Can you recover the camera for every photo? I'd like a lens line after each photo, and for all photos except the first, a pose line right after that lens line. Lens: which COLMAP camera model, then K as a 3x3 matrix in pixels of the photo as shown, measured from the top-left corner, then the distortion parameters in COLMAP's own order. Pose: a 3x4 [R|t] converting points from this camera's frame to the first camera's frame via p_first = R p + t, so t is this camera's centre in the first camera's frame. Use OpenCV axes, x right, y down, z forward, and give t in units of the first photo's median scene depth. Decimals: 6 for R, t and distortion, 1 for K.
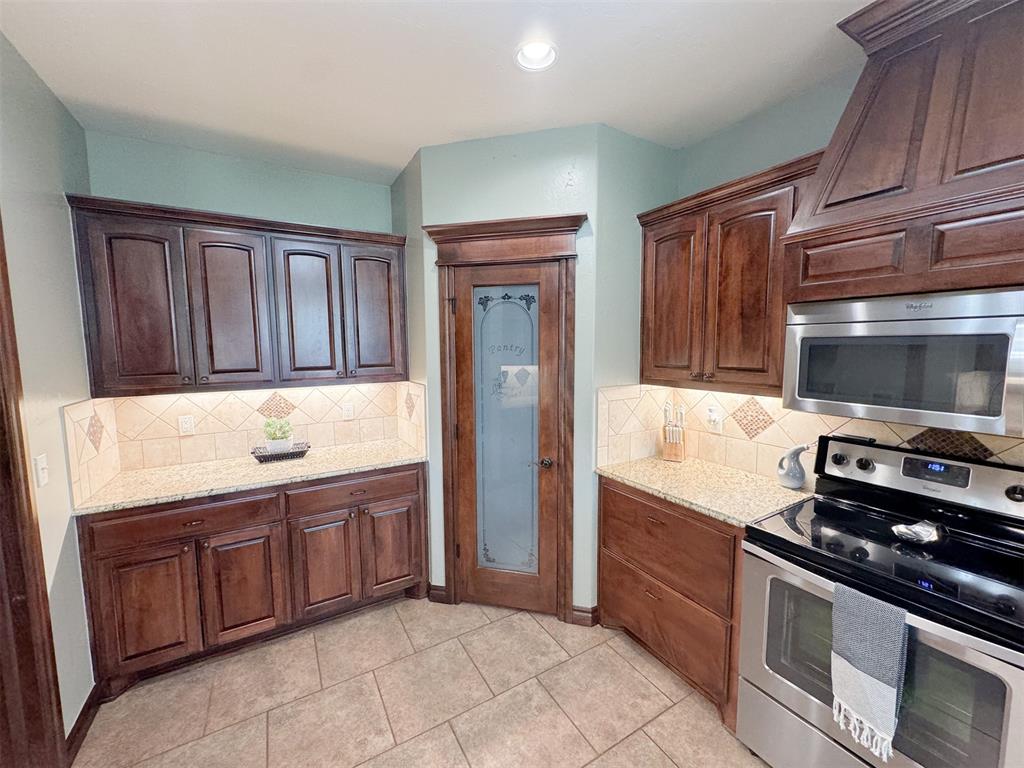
lens RADIAL K [[409.3, 0, 512.0], [0, 409.3, 384.0], [0, 0, 1]] dist [0.002365, 0.000258]
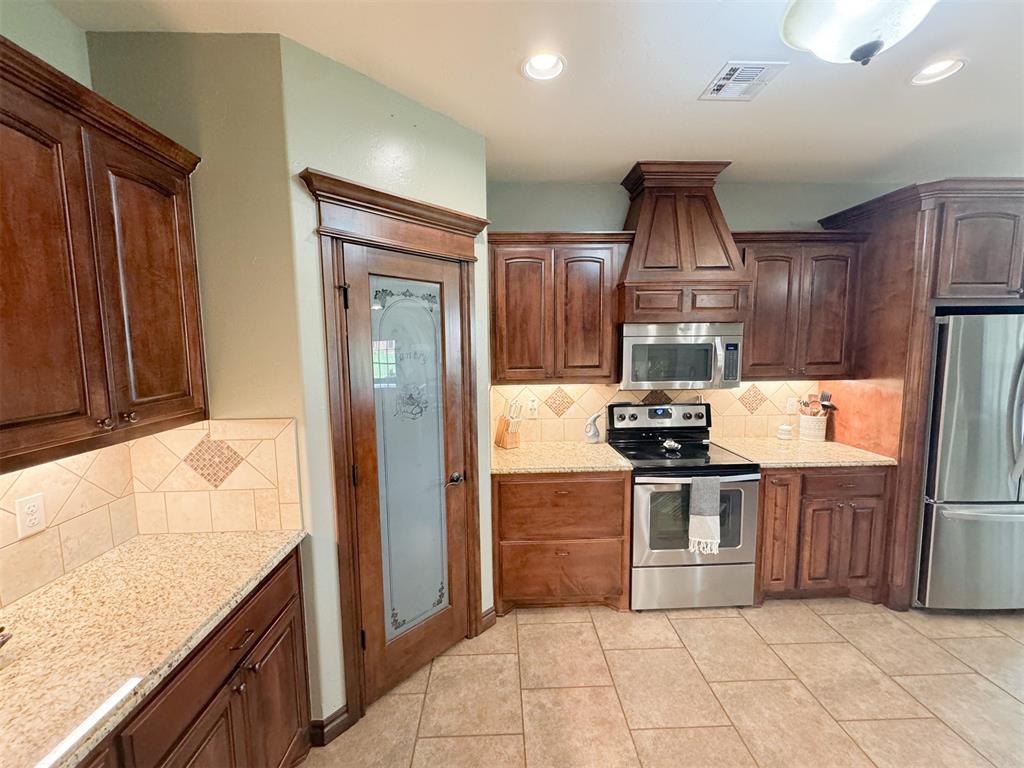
lens RADIAL K [[409.9, 0, 512.0], [0, 409.9, 384.0], [0, 0, 1]] dist [0.000818, 0.000110]
pose [[0.478766, -0.082532, 0.874055, -0.675940], [0.093108, 0.994730, 0.042926, -0.050557], [-0.872991, 0.060830, 0.483927, 0.451482]]
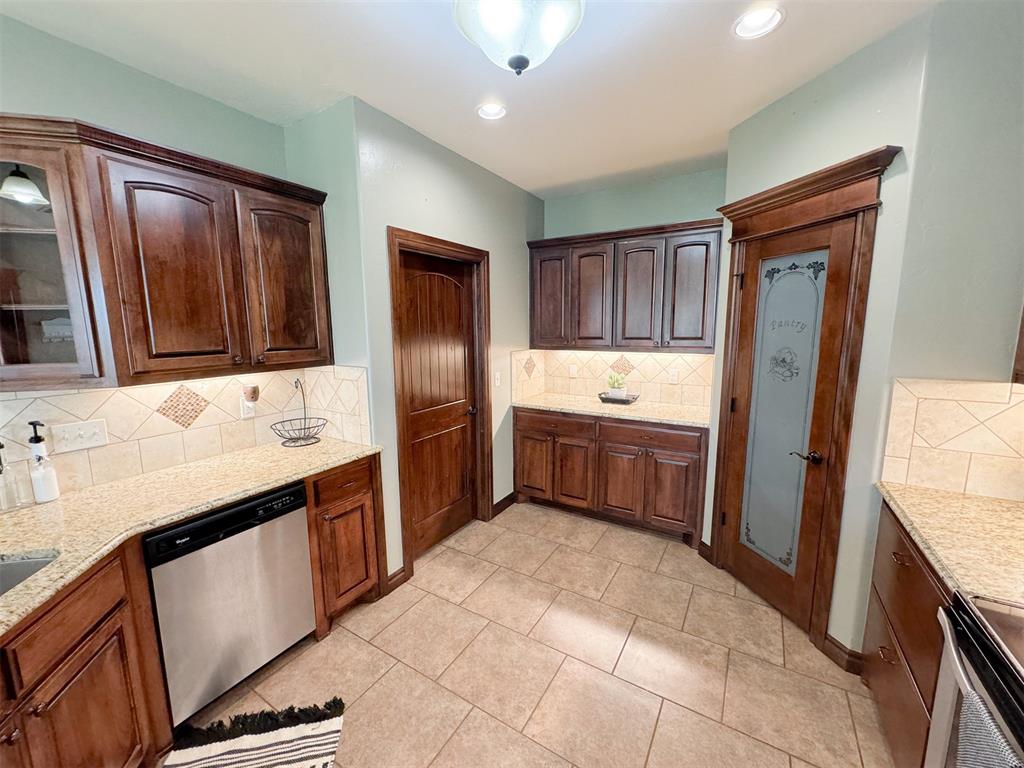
lens RADIAL K [[409.3, 0, 512.0], [0, 409.3, 384.0], [0, 0, 1]] dist [0.002365, 0.000258]
pose [[0.472948, 0.134207, -0.870809, 0.541165], [-0.080791, 0.990773, 0.108816, -0.004033], [0.877378, 0.018889, 0.479427, 0.022531]]
